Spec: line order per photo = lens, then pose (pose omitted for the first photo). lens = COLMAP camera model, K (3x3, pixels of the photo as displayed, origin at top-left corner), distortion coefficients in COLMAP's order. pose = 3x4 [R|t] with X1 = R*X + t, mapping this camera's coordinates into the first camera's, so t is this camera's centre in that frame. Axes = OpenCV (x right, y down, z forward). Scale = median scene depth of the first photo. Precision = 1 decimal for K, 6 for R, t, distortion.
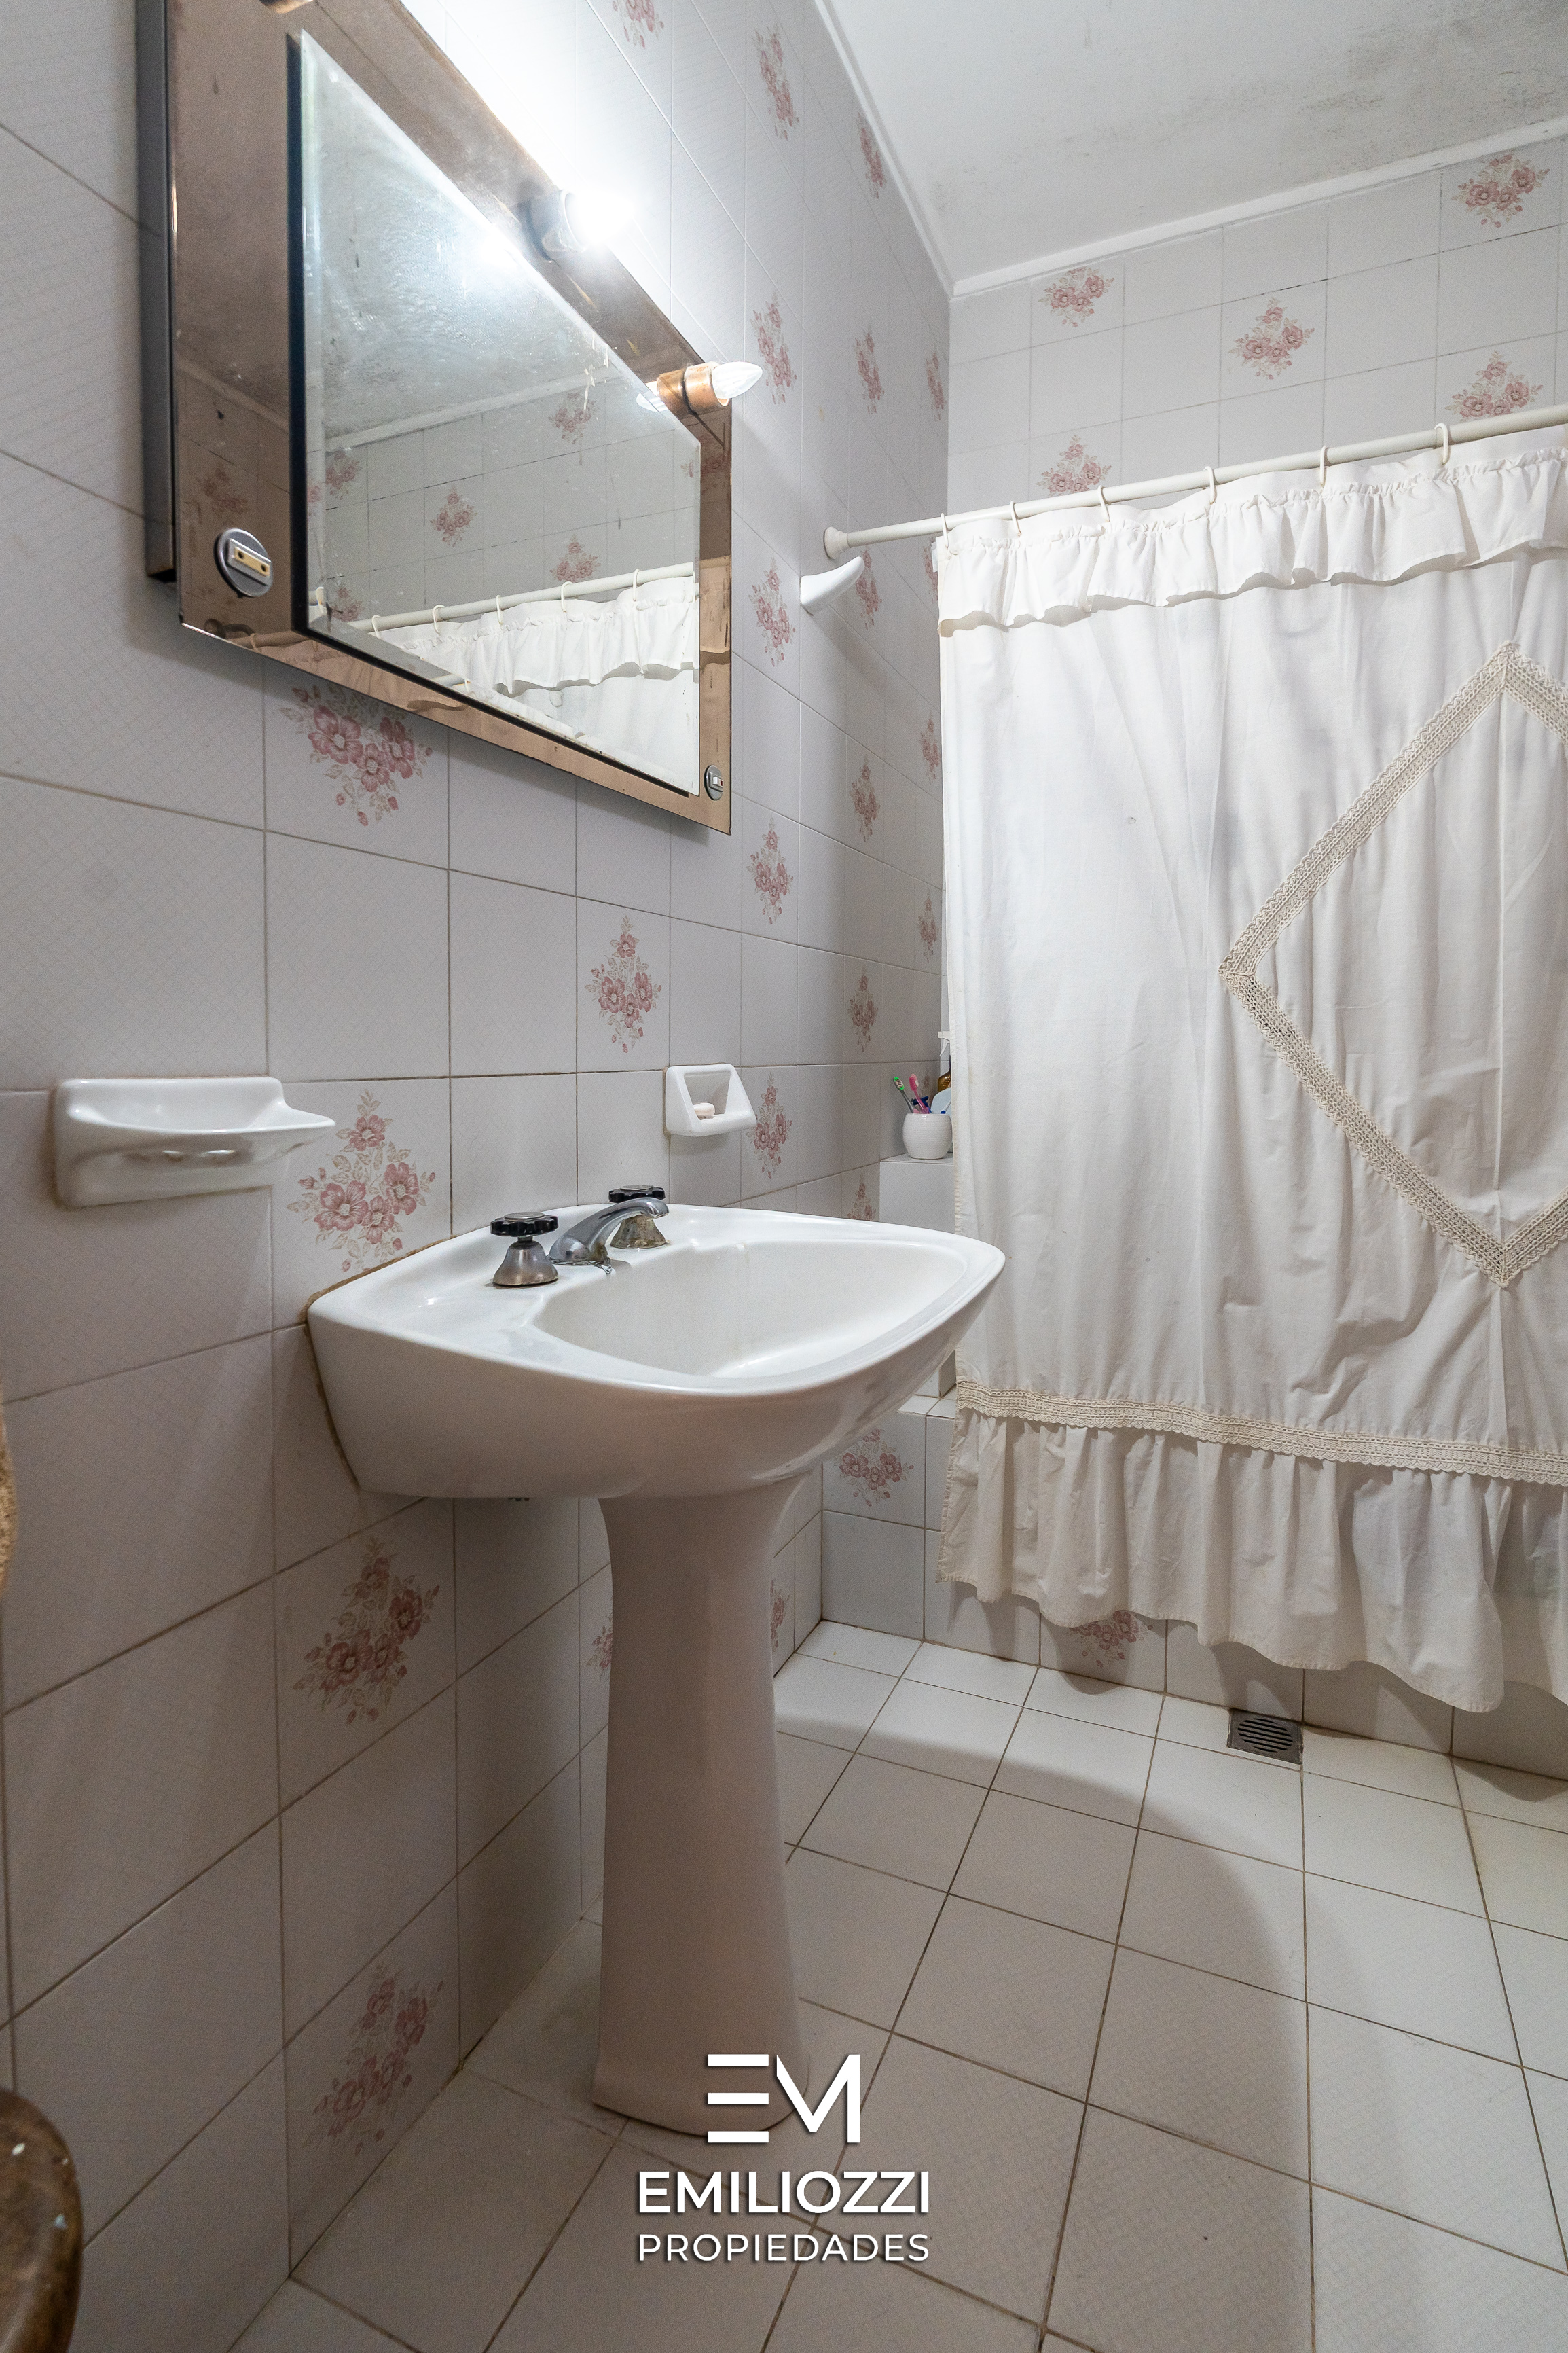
lens RADIAL K [[1087.1, 0, 683.7], [0, 1087.1, 1081.0], [0, 0, 1]] dist [-0.003890, 0.000827]
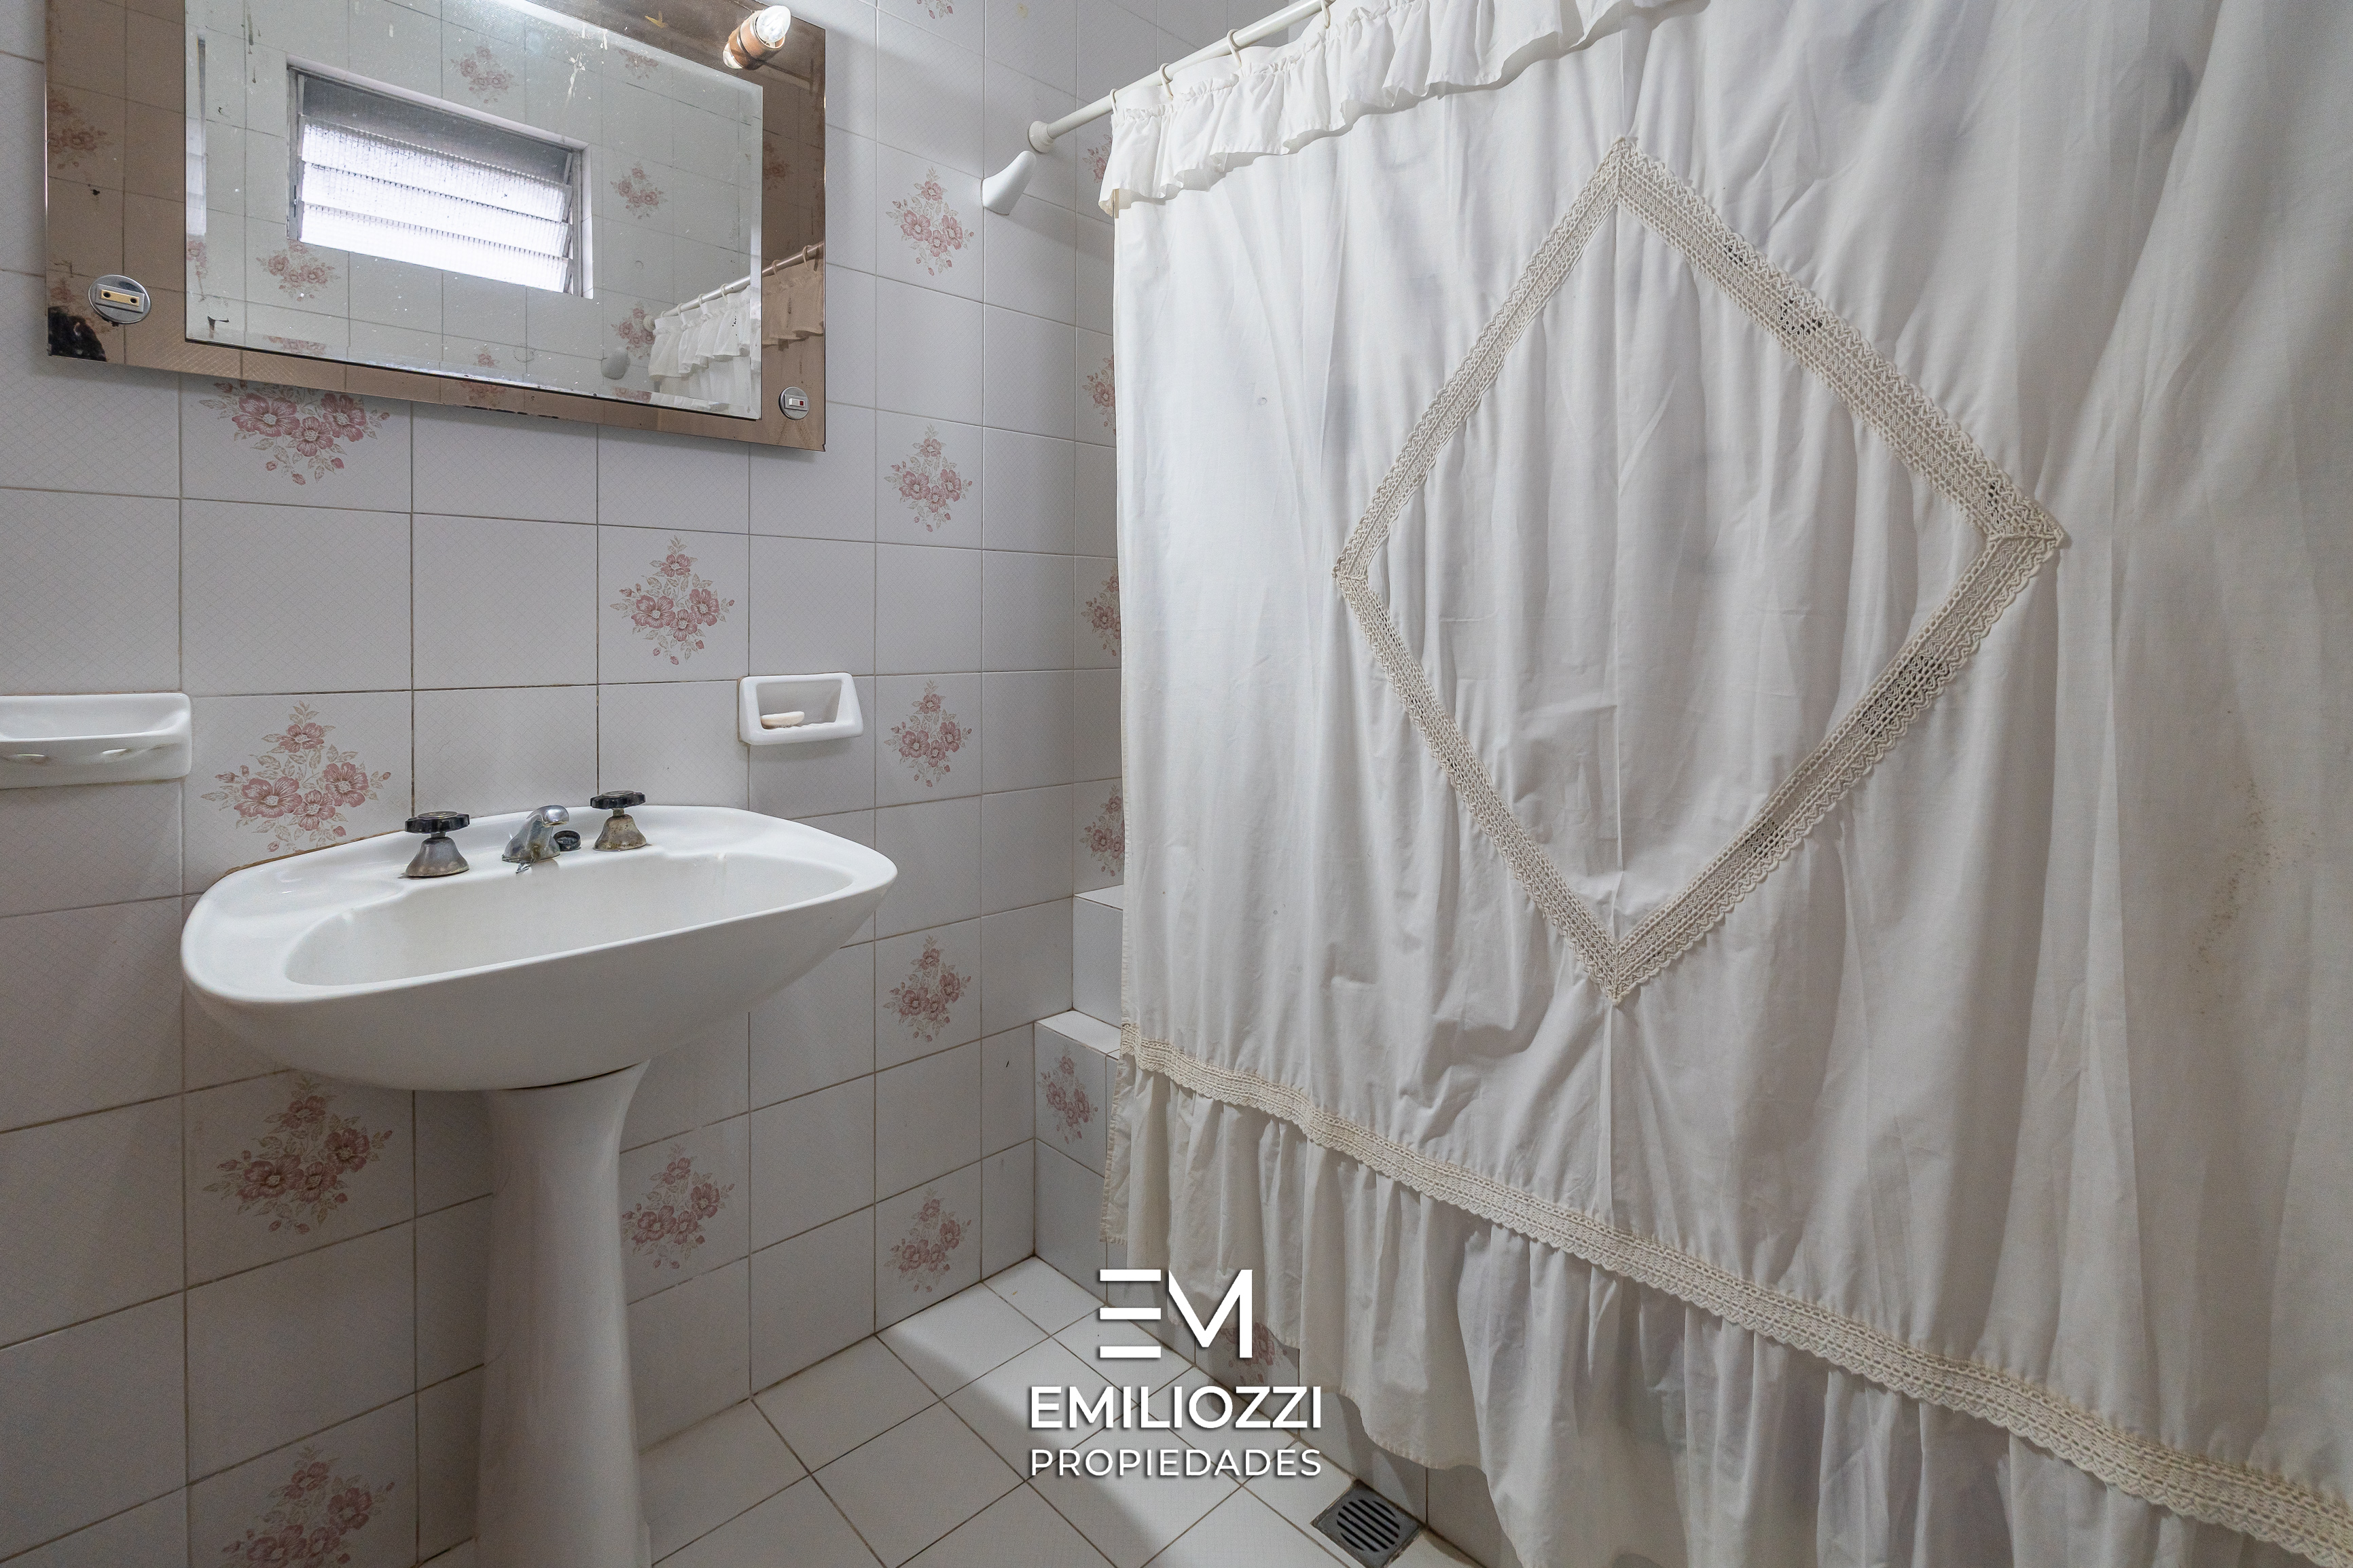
lens RADIAL K [[1087.1, 0, 1122.5], [0, 1087.1, 616.4], [0, 0, 1]] dist [-0.003890, 0.000827]
pose [[0.916800, 0.001241, -0.399345, 0.728833], [-0.013704, 0.999504, -0.028355, -0.046283], [0.399112, 0.031468, 0.916362, 0.181610]]
